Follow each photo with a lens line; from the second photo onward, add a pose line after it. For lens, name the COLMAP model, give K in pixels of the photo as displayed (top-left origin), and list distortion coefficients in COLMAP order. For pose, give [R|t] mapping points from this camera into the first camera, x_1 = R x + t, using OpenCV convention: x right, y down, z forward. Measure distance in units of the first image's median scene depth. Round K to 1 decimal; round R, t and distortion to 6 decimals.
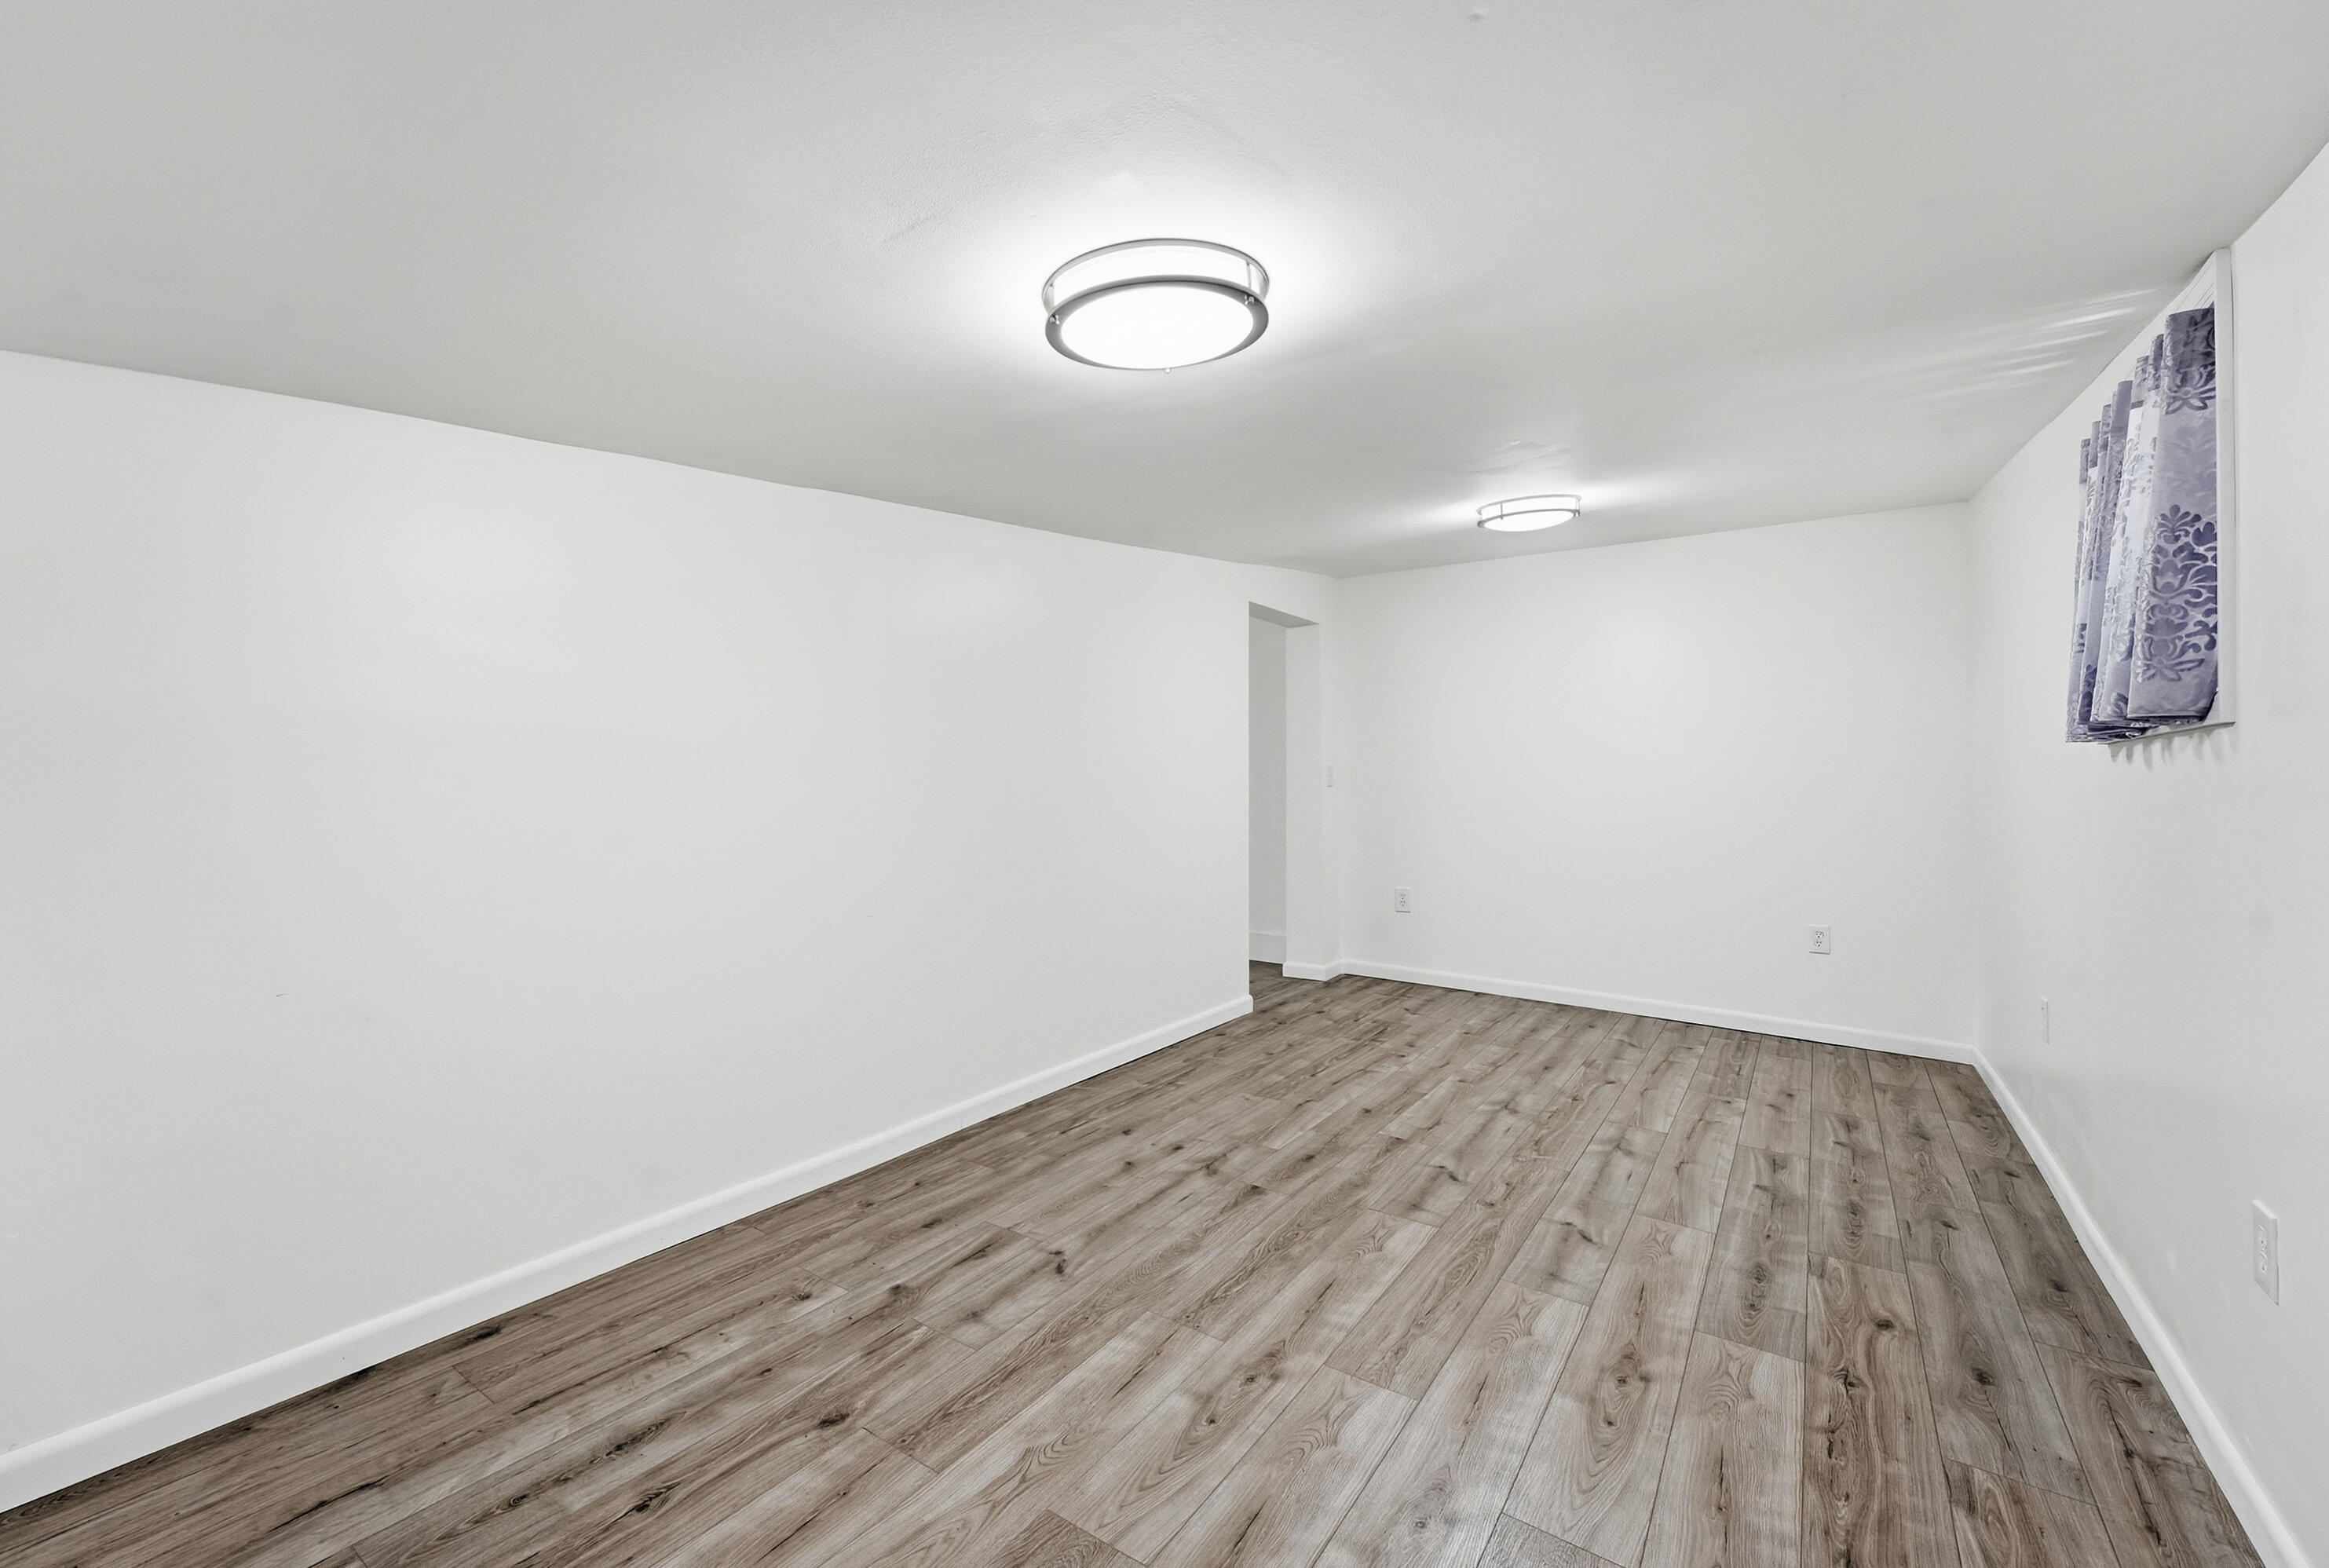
lens RADIAL K [[951.6, 0, 1156.4], [0, 951.6, 785.2], [0, 0, 1]] dist [-0.000537, -0.000100]
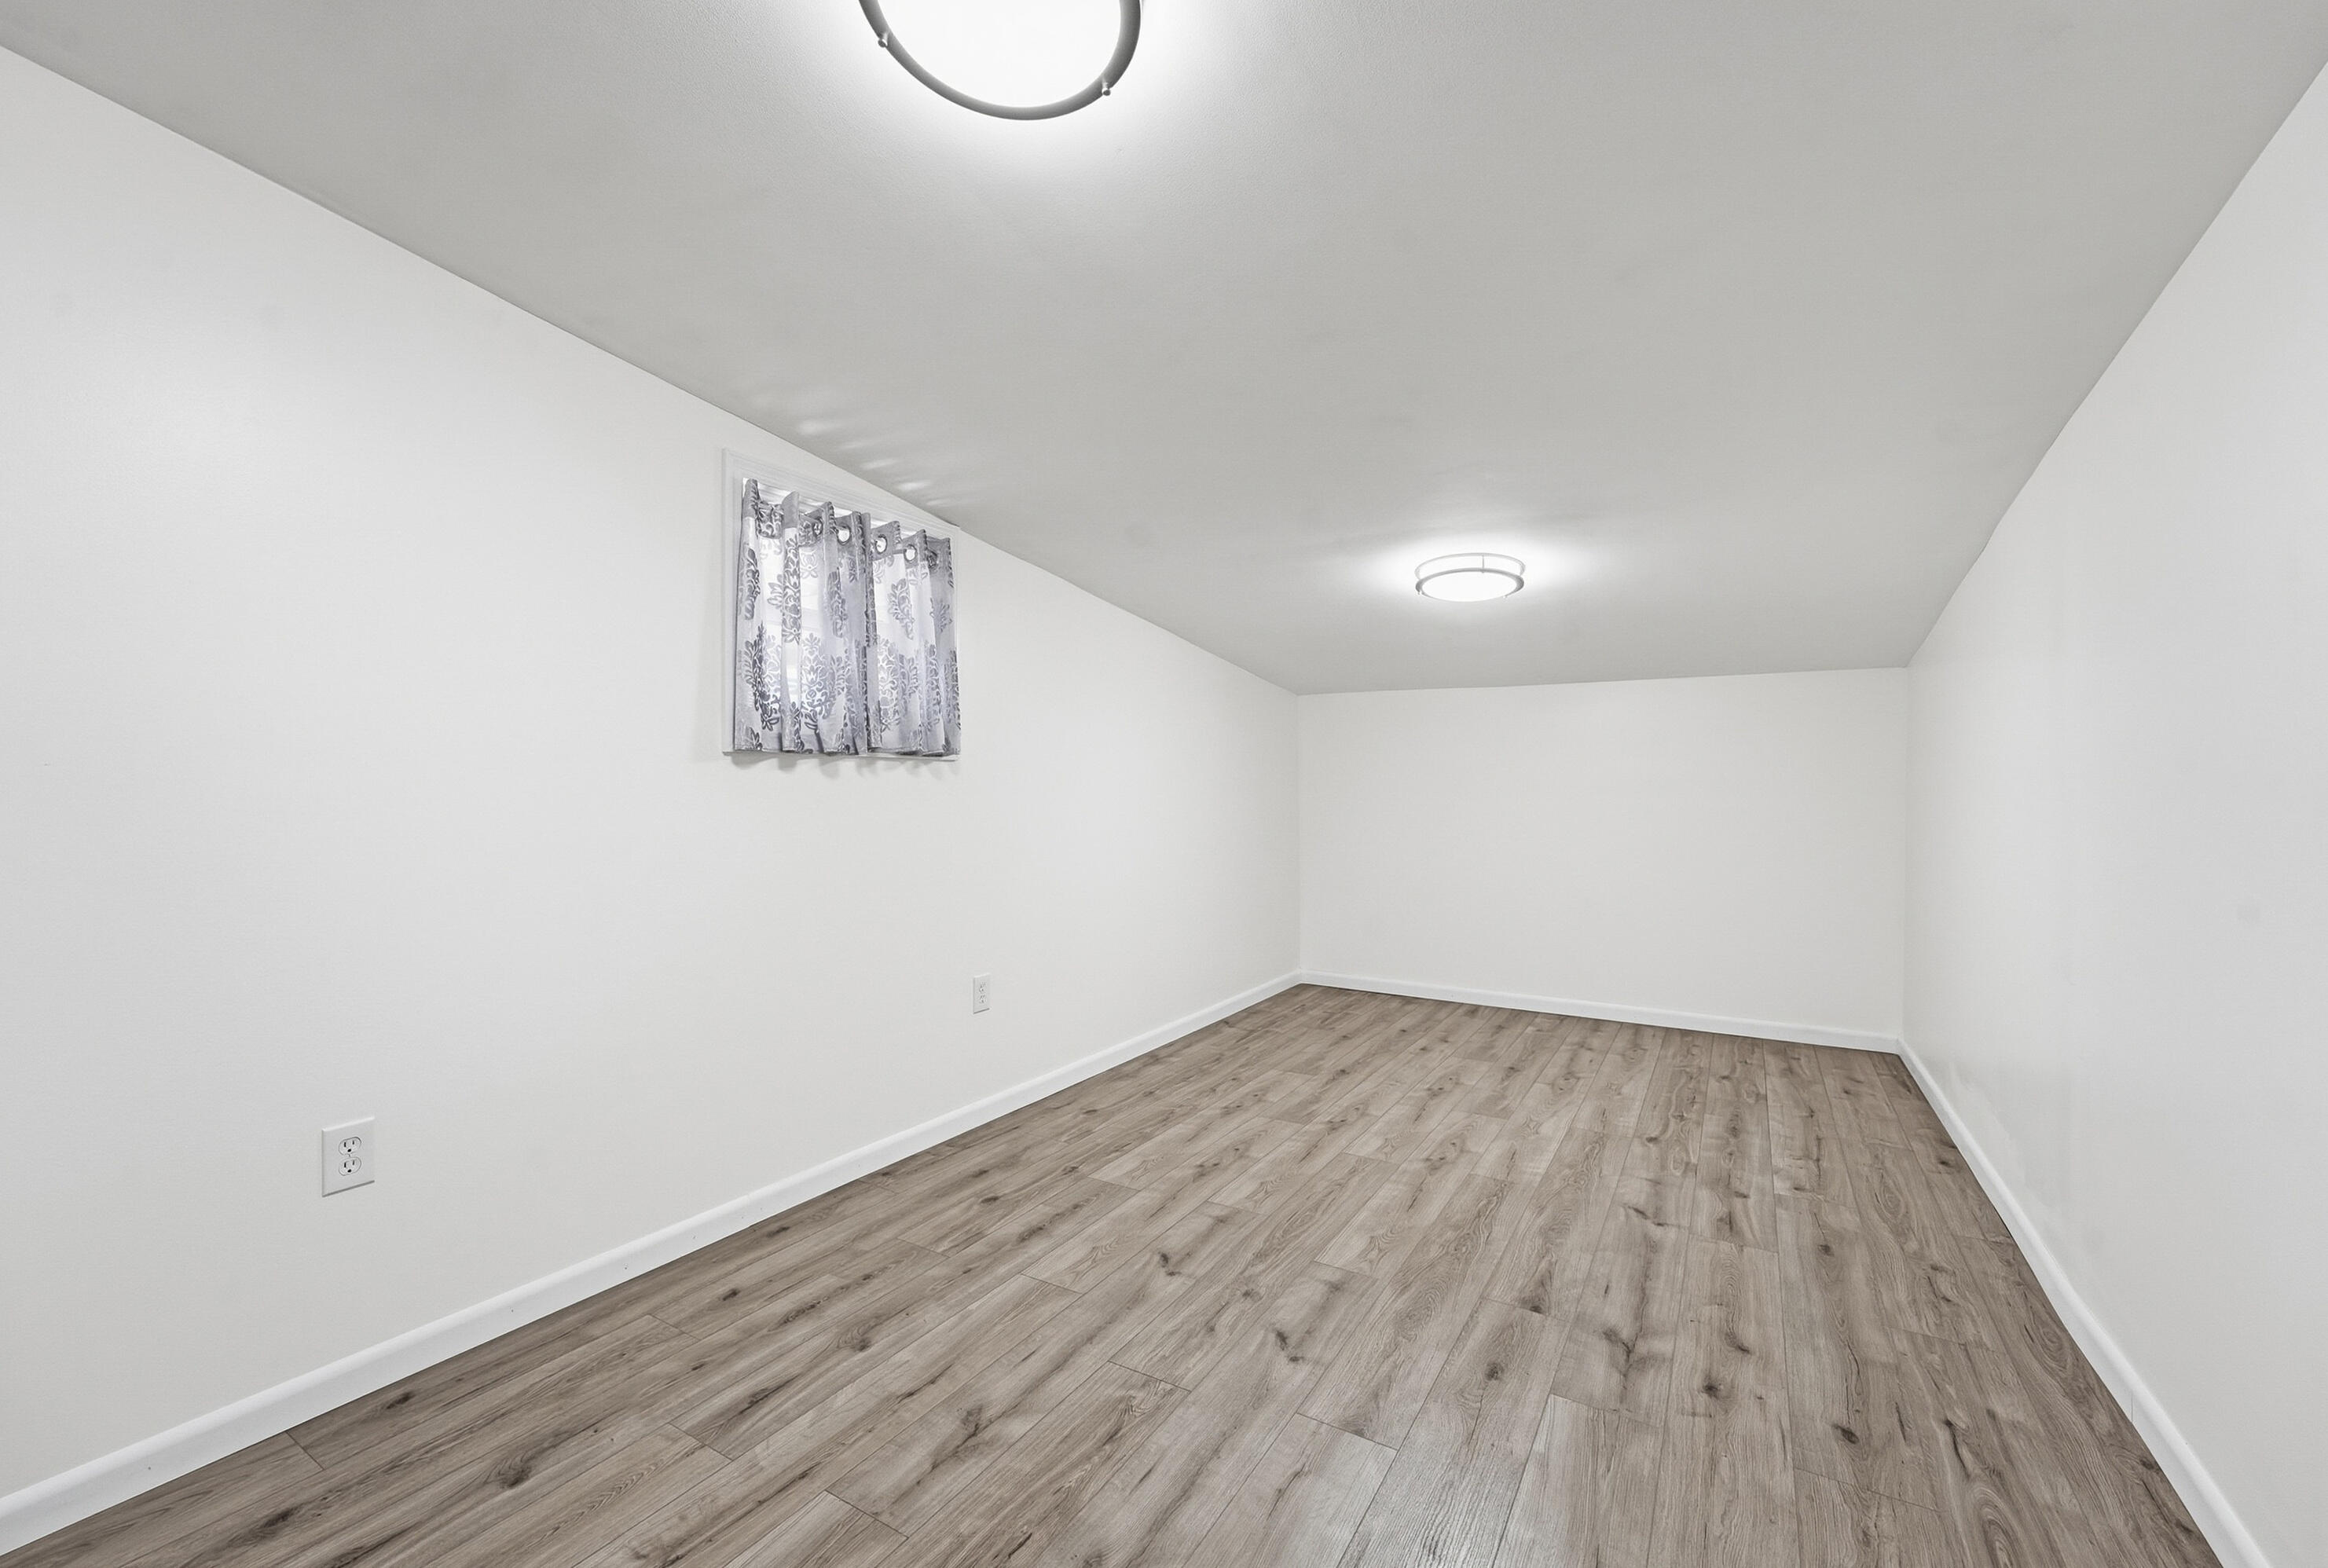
lens RADIAL K [[951.2, 0, 1162.7], [0, 951.2, 787.9], [0, 0, 1]] dist [-0.000537, -0.000100]
pose [[-0.998226, -0.012484, -0.058217, 0.530695], [-0.012335, 0.999920, -0.002920, -0.002845], [0.058248, -0.002197, -0.998300, 2.025282]]
